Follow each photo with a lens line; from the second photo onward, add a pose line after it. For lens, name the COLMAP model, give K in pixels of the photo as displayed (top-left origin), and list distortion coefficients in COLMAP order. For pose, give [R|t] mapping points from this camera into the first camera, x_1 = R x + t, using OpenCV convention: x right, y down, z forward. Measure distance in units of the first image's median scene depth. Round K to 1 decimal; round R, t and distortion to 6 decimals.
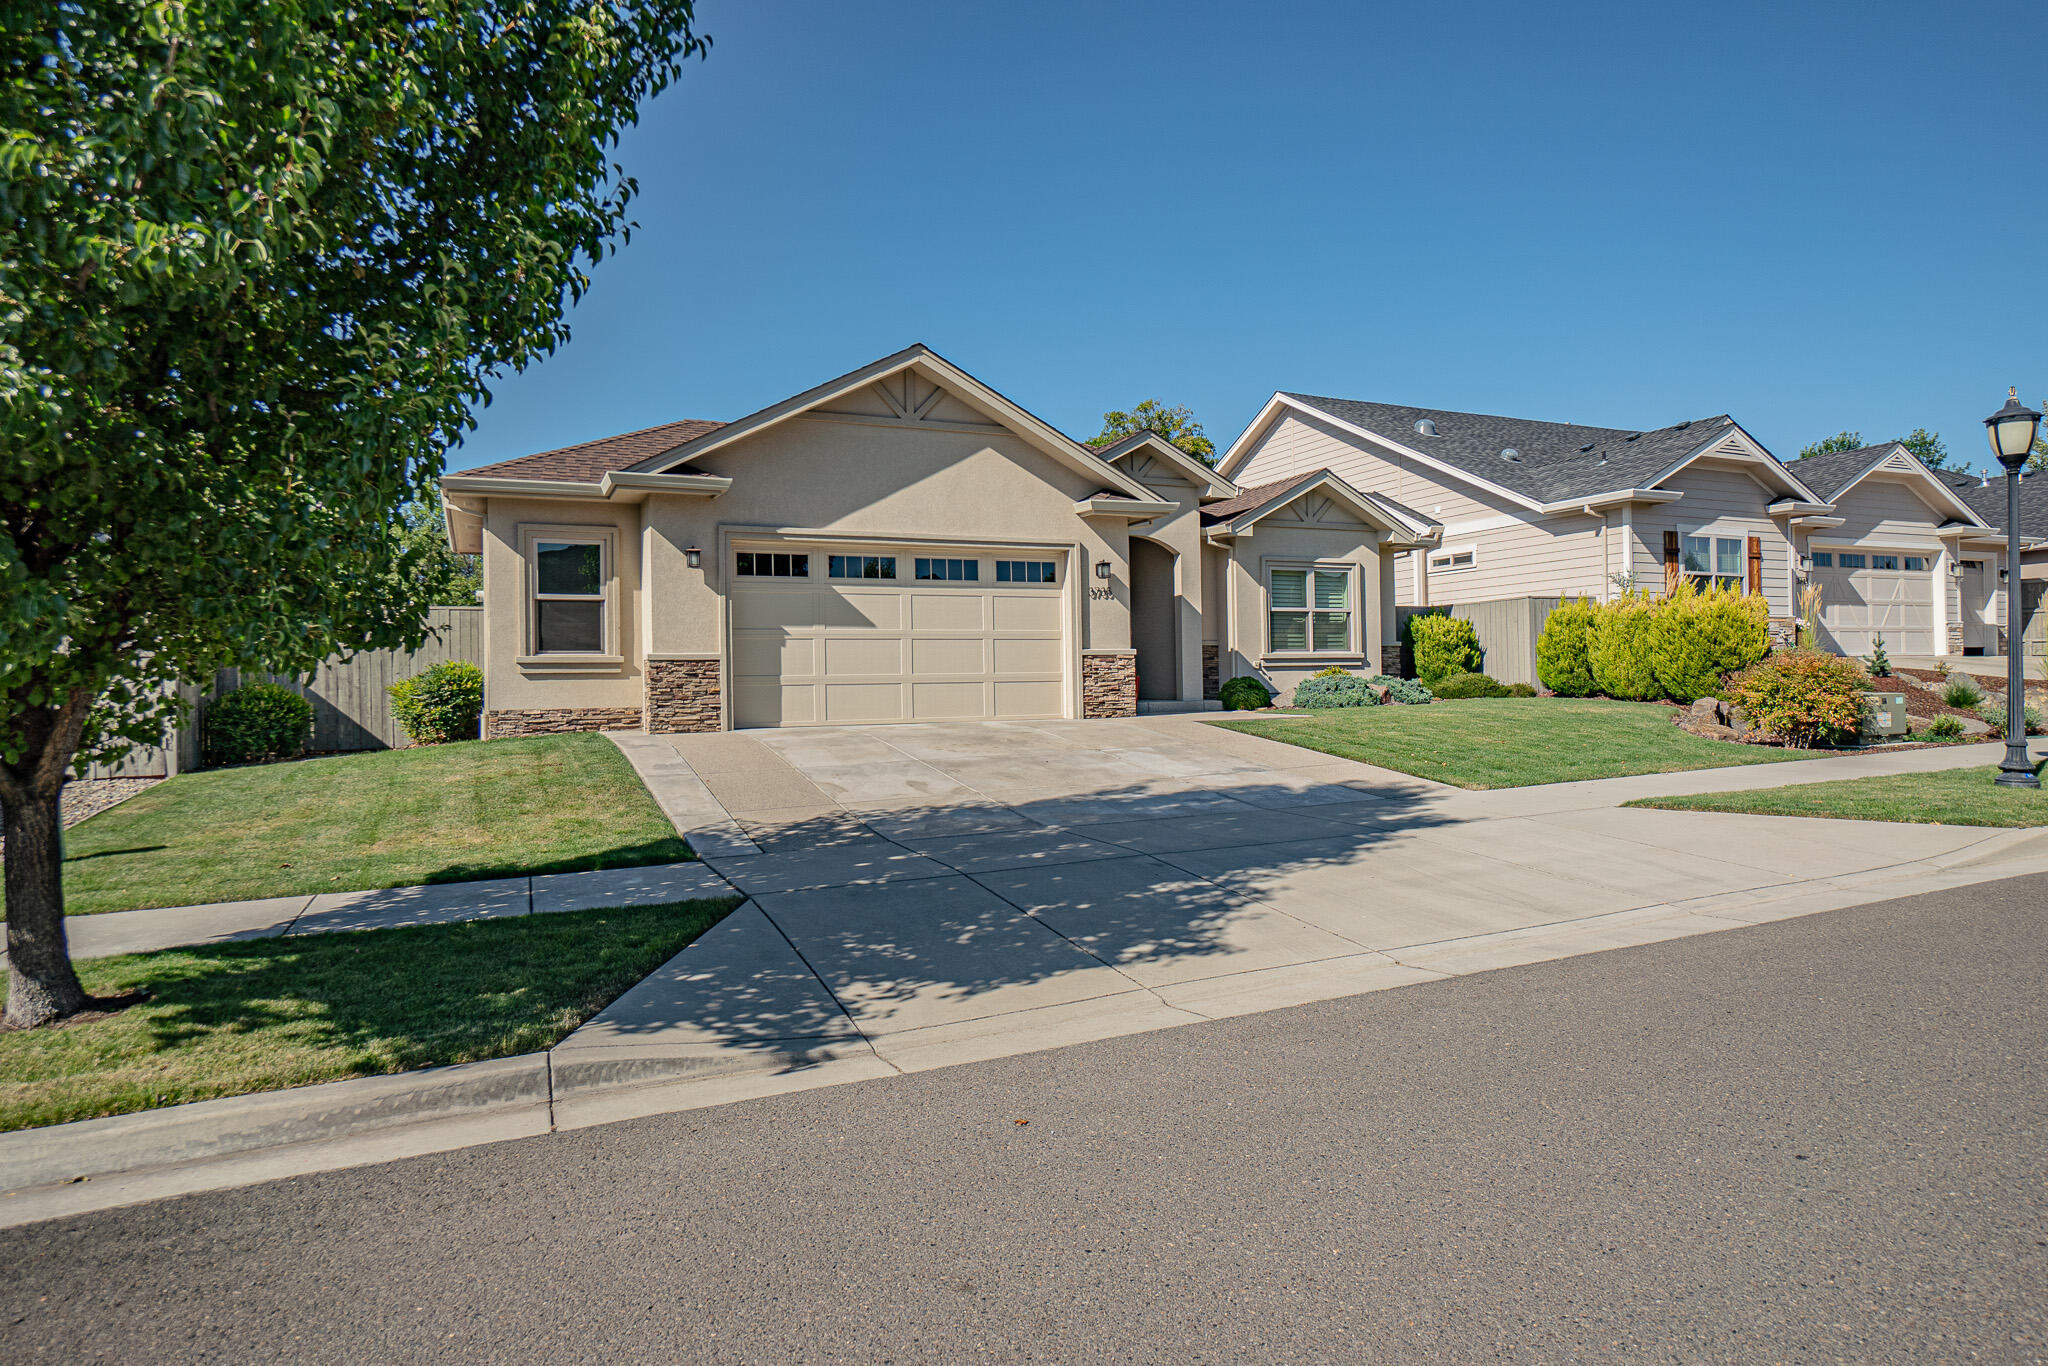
lens RADIAL K [[1206.0, 0, 1024.0], [0, 1206.0, 683.0], [0, 0, 1]] dist [-0.000893, 0.004394]
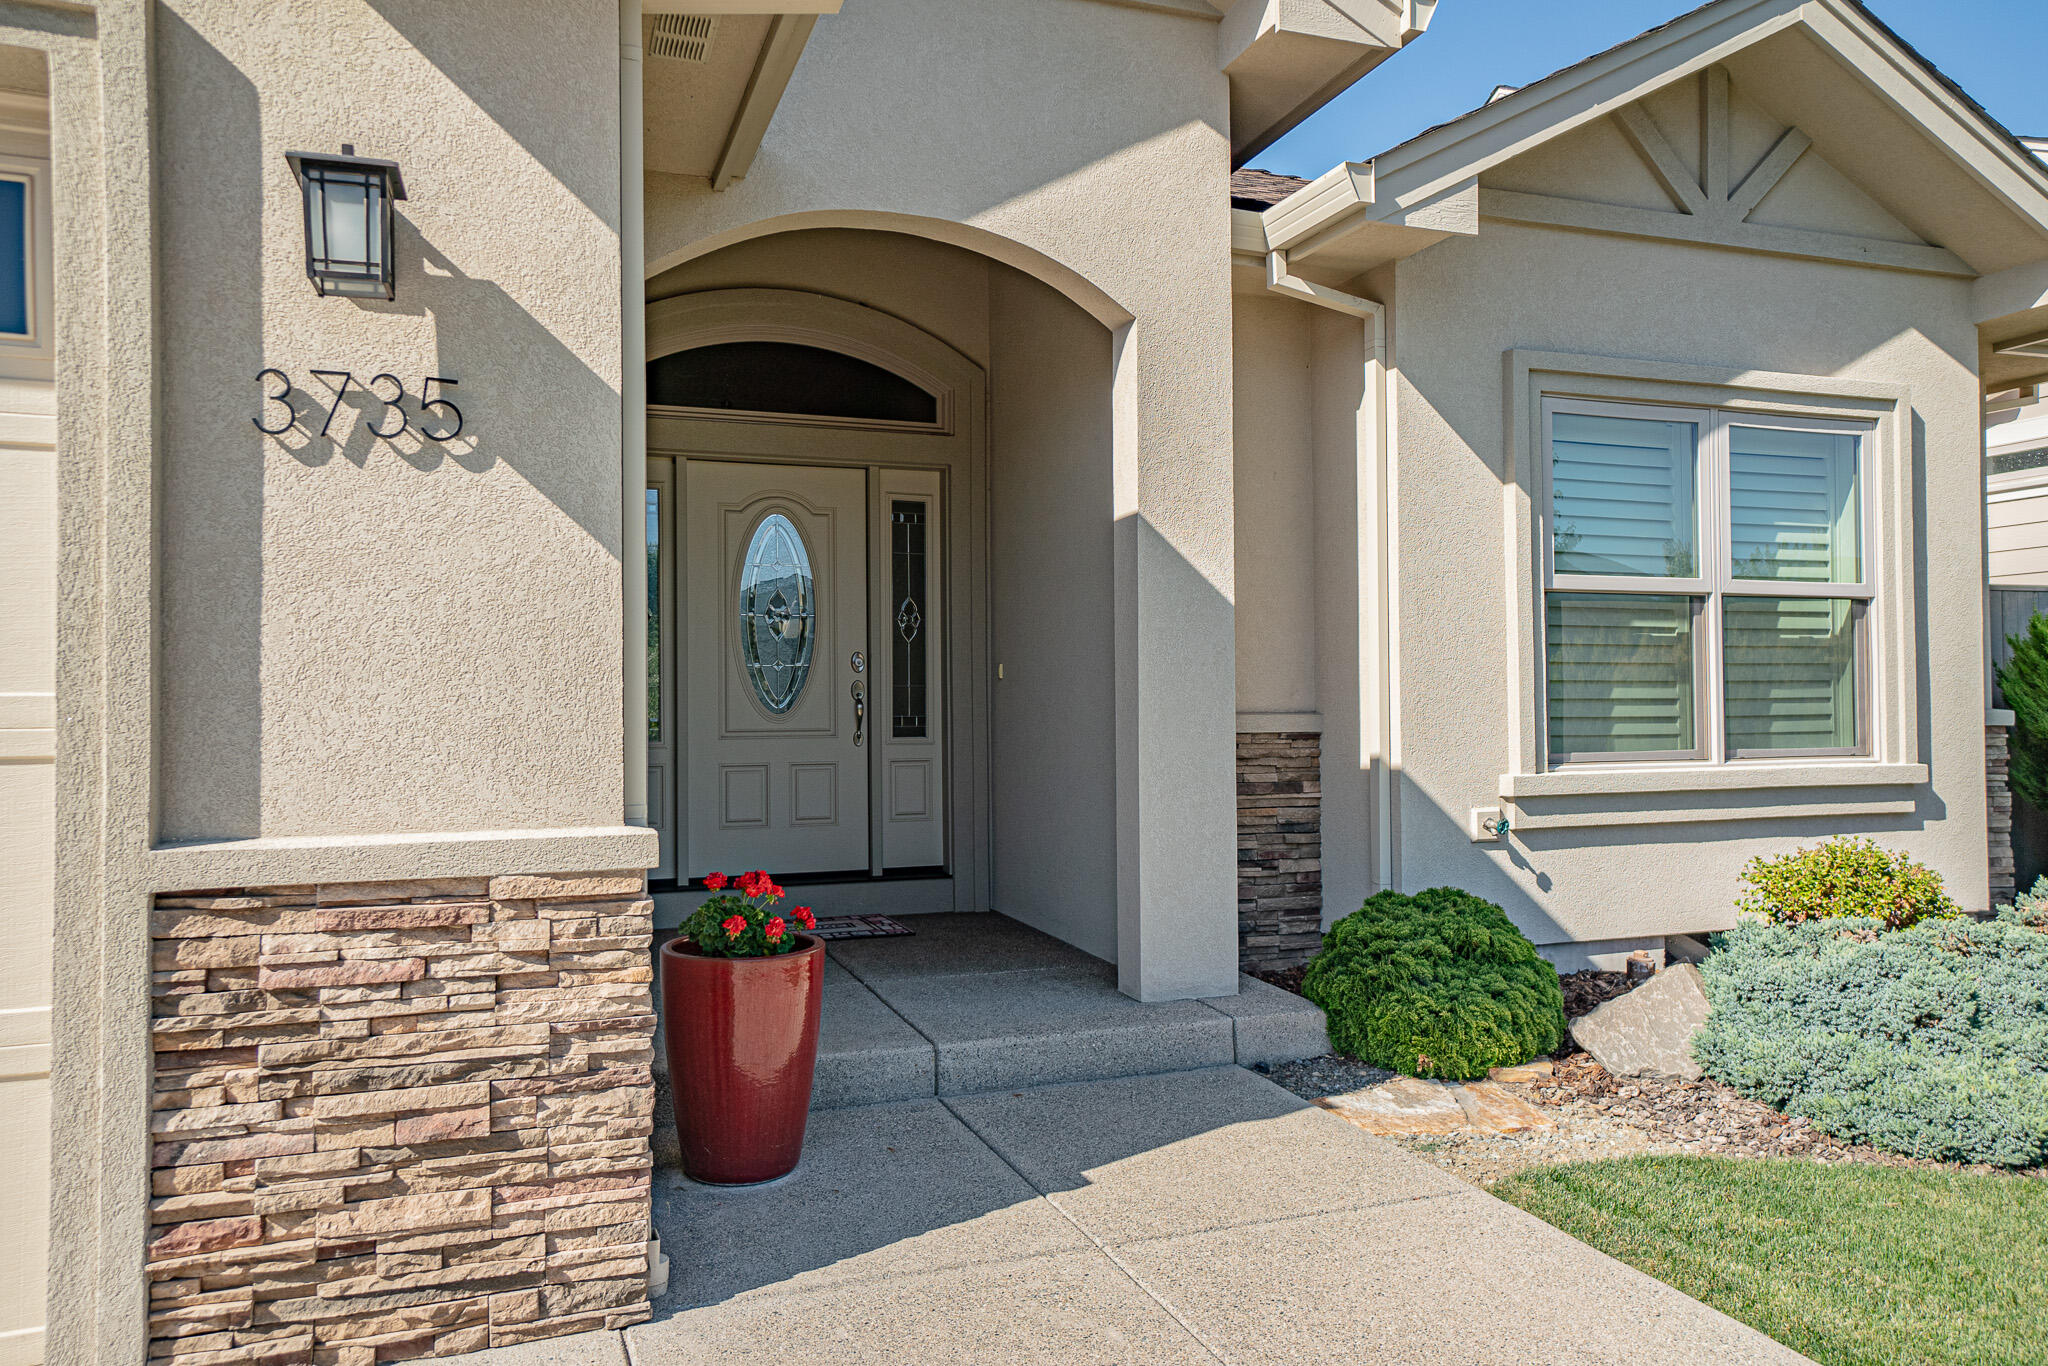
lens RADIAL K [[1416.2, 0, 1024.0], [0, 1416.2, 683.0], [0, 0, 1]] dist [0.006192, 0.002950]
pose [[0.996529, 0.007672, -0.082891, 0.148502], [-0.008952, 0.999846, -0.015081, -0.042857], [0.082762, 0.015771, 0.996445, 0.843262]]
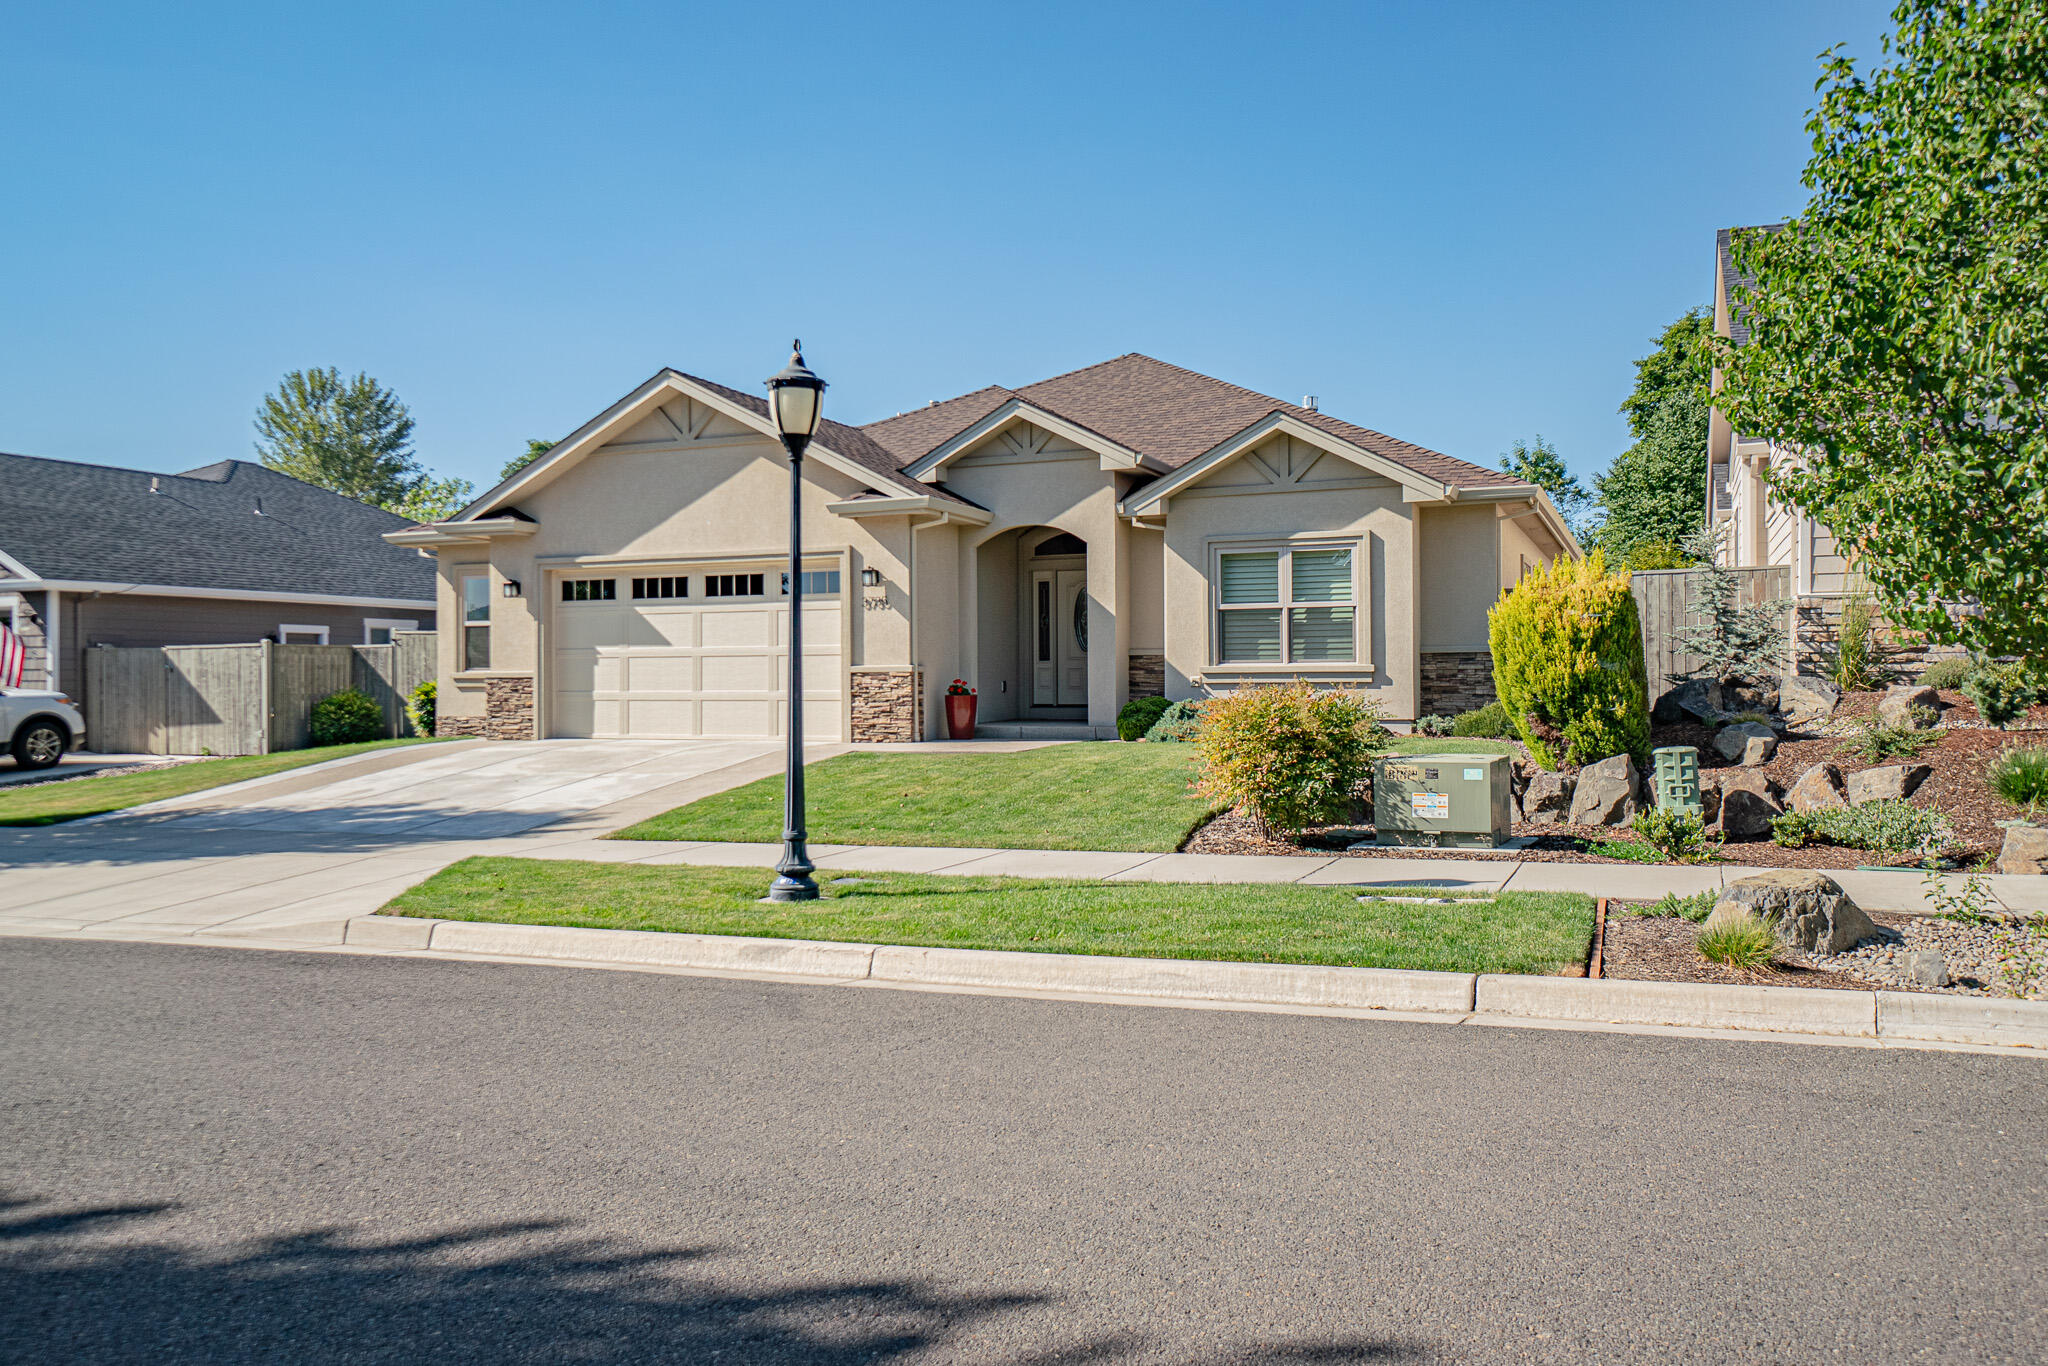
lens RADIAL K [[1535.7, 0, 1022.0], [0, 1535.7, 649.6], [0, 0, 1]] dist [-0.000372, 0.000140]
pose [[0.669632, -0.002269, -0.742690, 0.968302], [-0.004646, 0.999963, -0.007244, -0.031797], [0.742679, 0.008302, 0.669596, 0.319993]]
